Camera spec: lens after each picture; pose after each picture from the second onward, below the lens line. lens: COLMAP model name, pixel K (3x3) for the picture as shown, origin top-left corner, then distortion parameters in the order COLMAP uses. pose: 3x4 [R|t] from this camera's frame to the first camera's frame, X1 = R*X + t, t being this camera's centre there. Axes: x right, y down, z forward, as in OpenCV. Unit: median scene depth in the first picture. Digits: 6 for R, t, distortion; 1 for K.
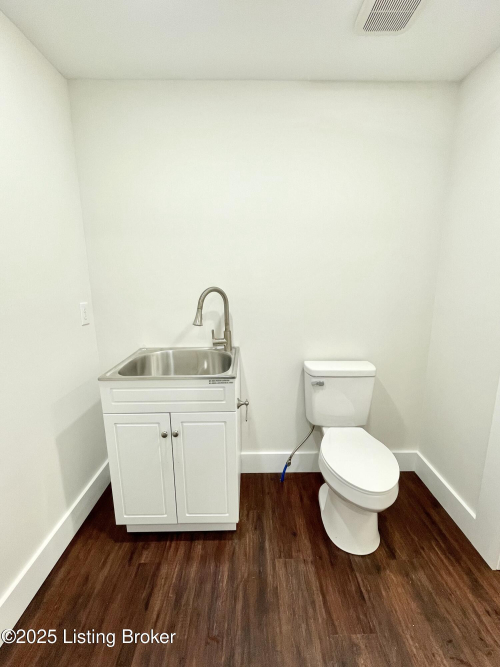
lens RADIAL K [[299.2, 0, 250.0], [0, 299.2, 333.5], [0, 0, 1]] dist [-0.001266, -0.000201]
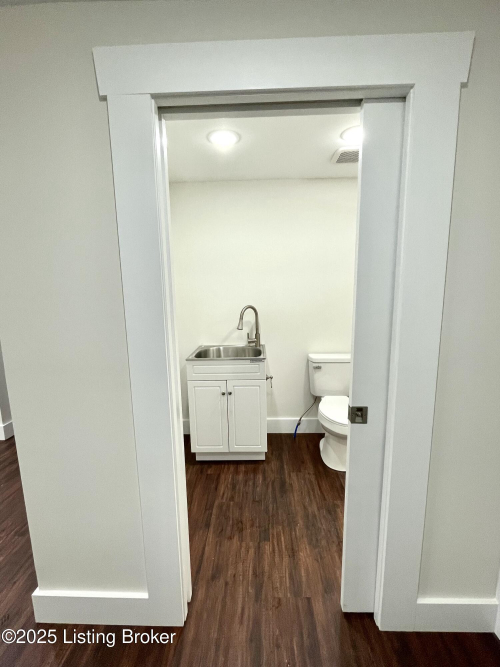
lens RADIAL K [[299.2, 0, 250.0], [0, 299.2, 333.5], [0, 0, 1]] dist [-0.001266, -0.000201]
pose [[0.999070, -0.008227, -0.042324, -0.055414], [0.006017, 0.998625, -0.052077, 0.080691], [0.042695, 0.051774, 0.997746, -0.610261]]
